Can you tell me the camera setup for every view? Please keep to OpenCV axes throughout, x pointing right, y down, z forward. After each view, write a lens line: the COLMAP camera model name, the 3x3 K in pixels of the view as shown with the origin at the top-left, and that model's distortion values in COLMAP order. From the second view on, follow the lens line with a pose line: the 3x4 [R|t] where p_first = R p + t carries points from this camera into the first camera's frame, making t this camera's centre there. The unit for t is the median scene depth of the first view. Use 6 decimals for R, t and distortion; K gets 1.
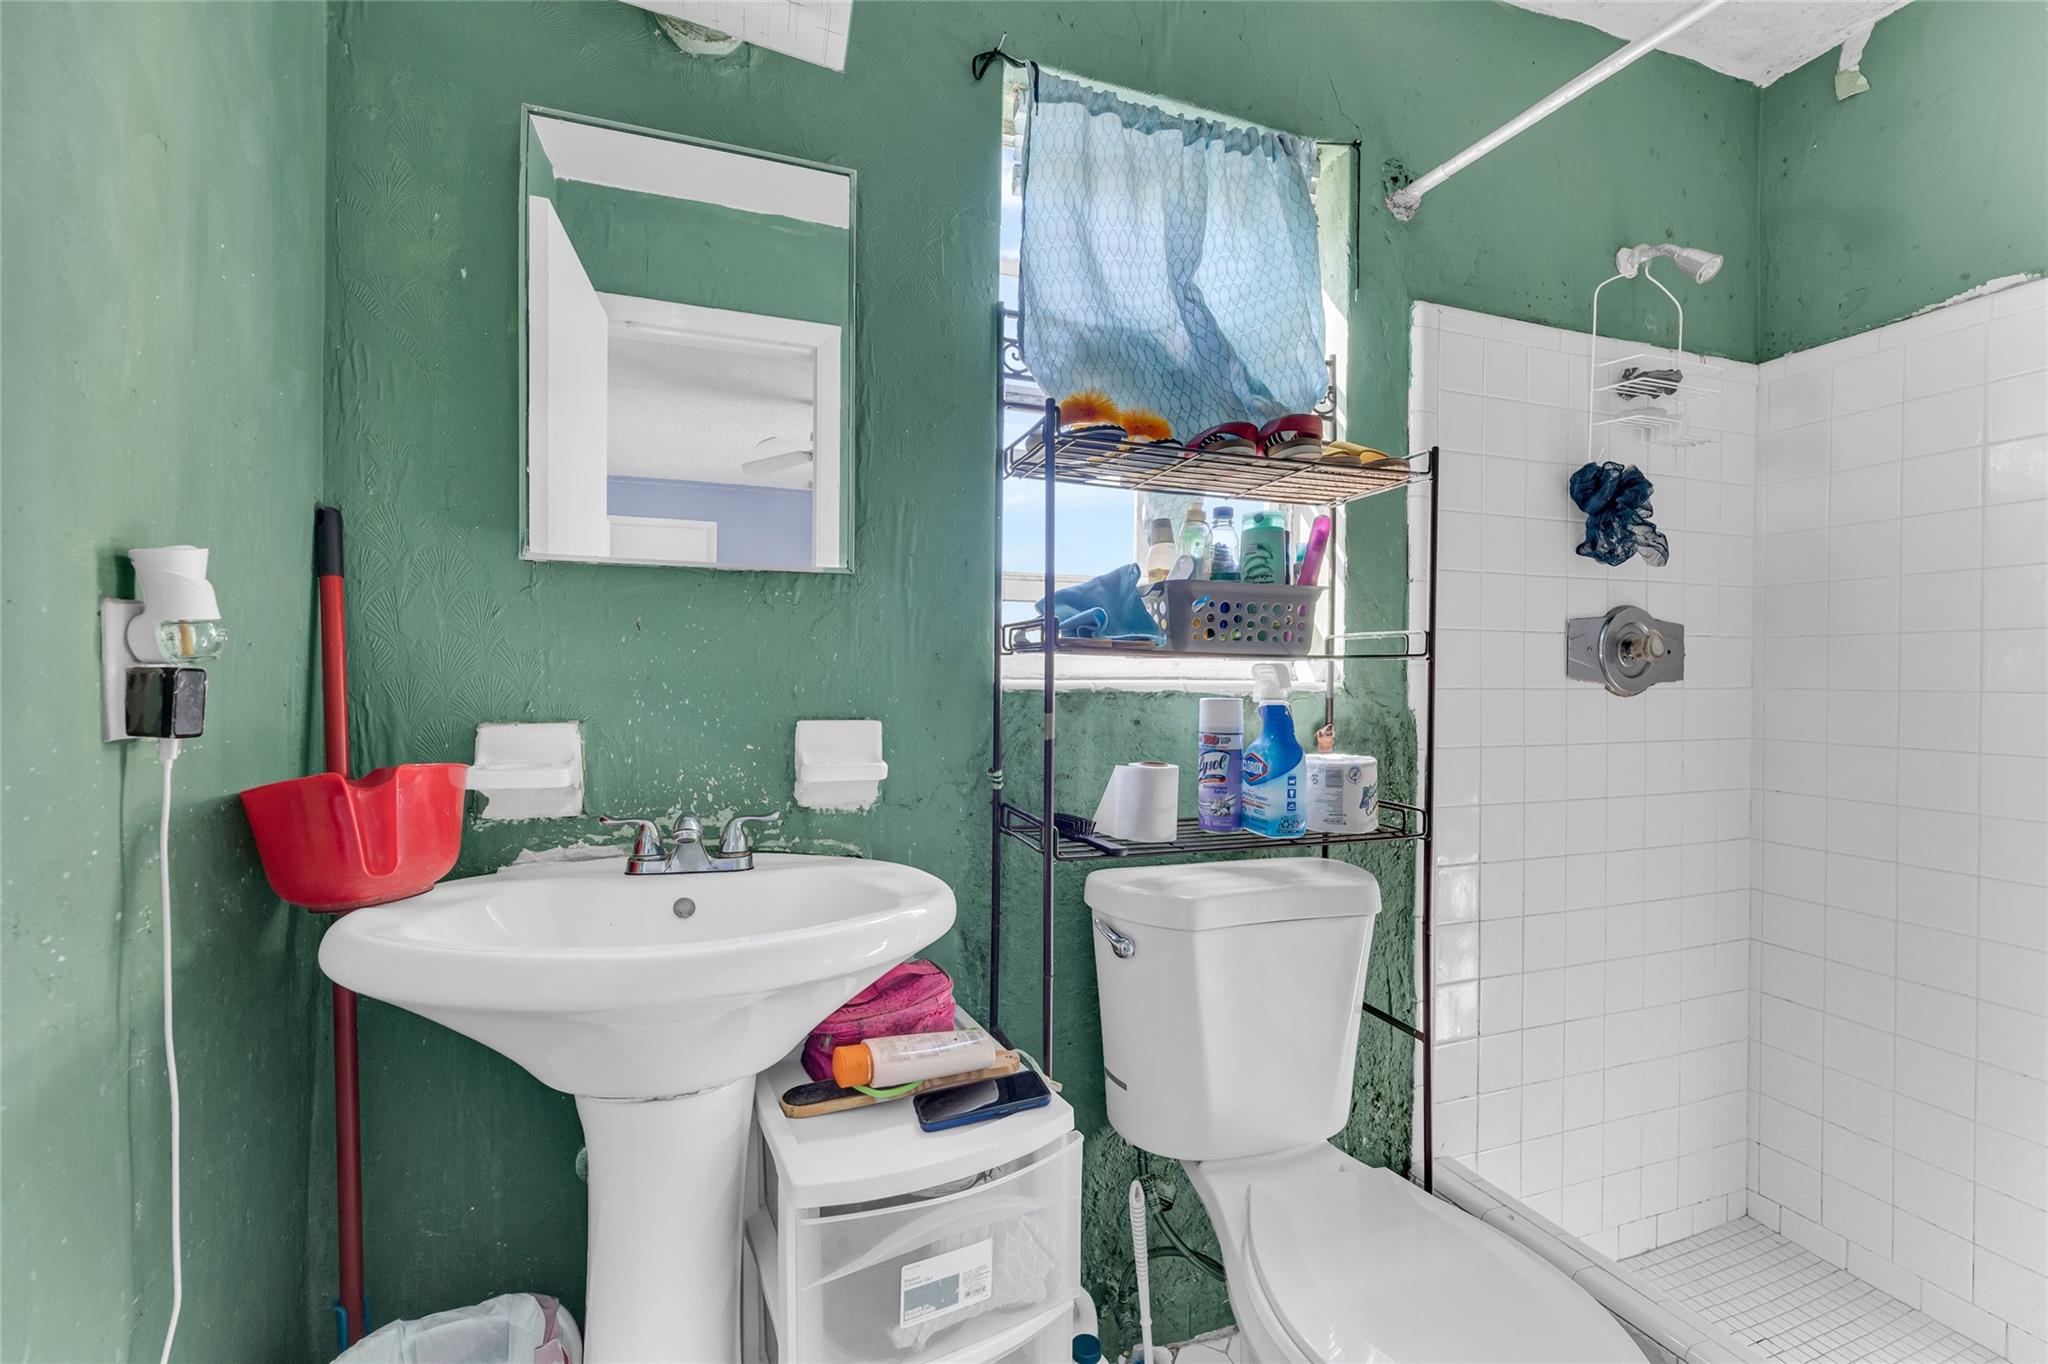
lens RADIAL K [[839.8, 0, 1024.9], [0, 839.8, 683.2], [0, 0, 1]] dist [0.000867, -0.000082]
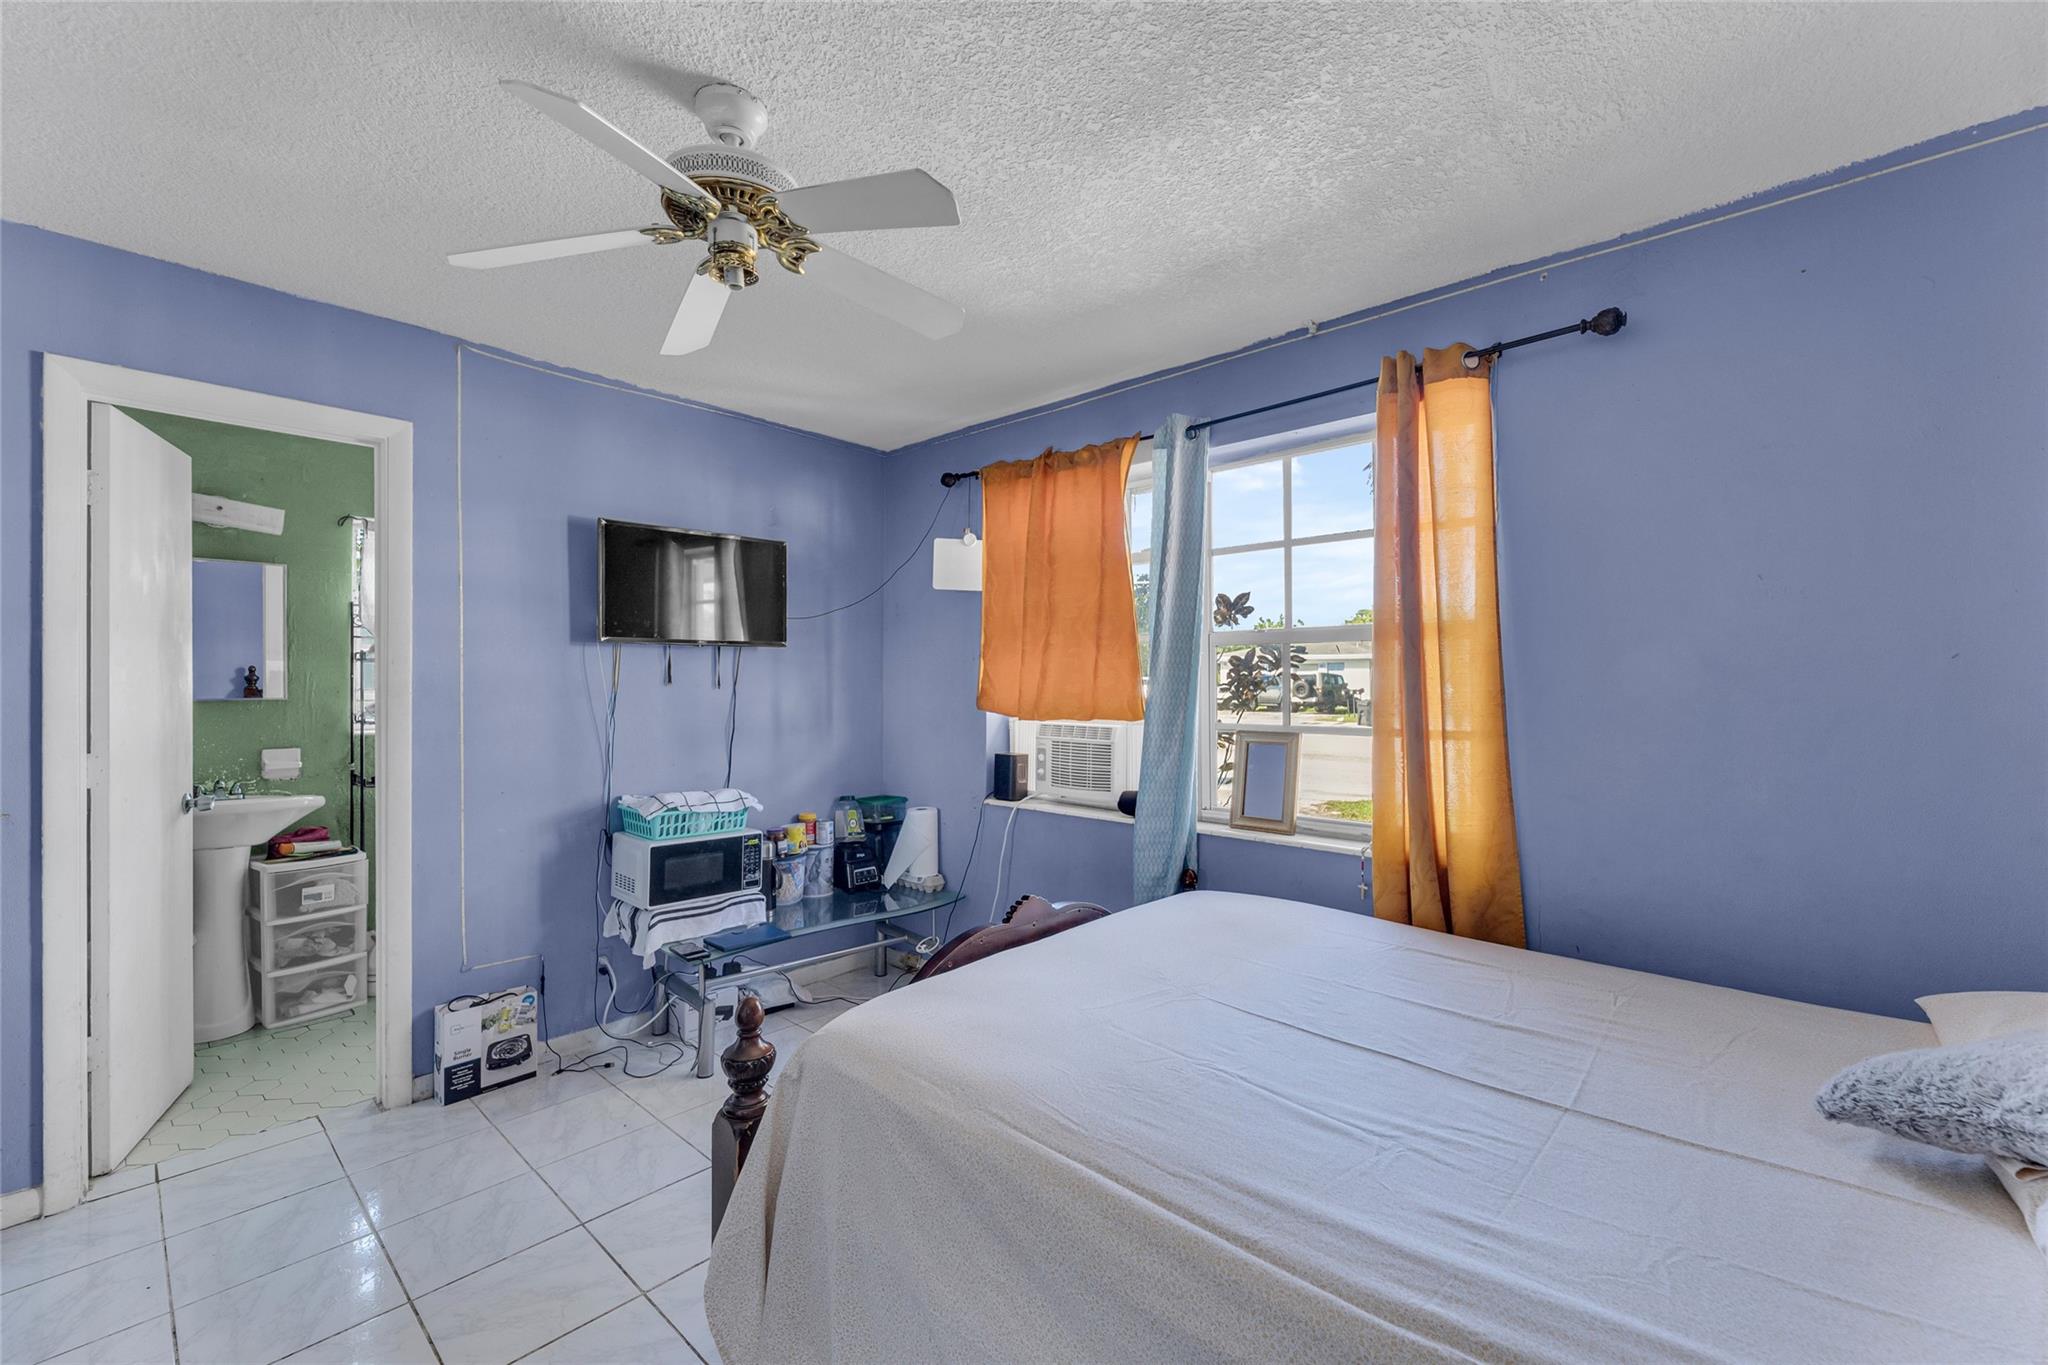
lens RADIAL K [[839.8, 0, 1024.1], [0, 839.8, 686.4], [0, 0, 1]] dist [0.000867, -0.000082]
pose [[0.880679, -0.016149, 0.473438, 0.695415], [0.020688, 0.999776, -0.004381, -0.109457], [-0.473261, 0.013653, 0.880816, -2.888930]]
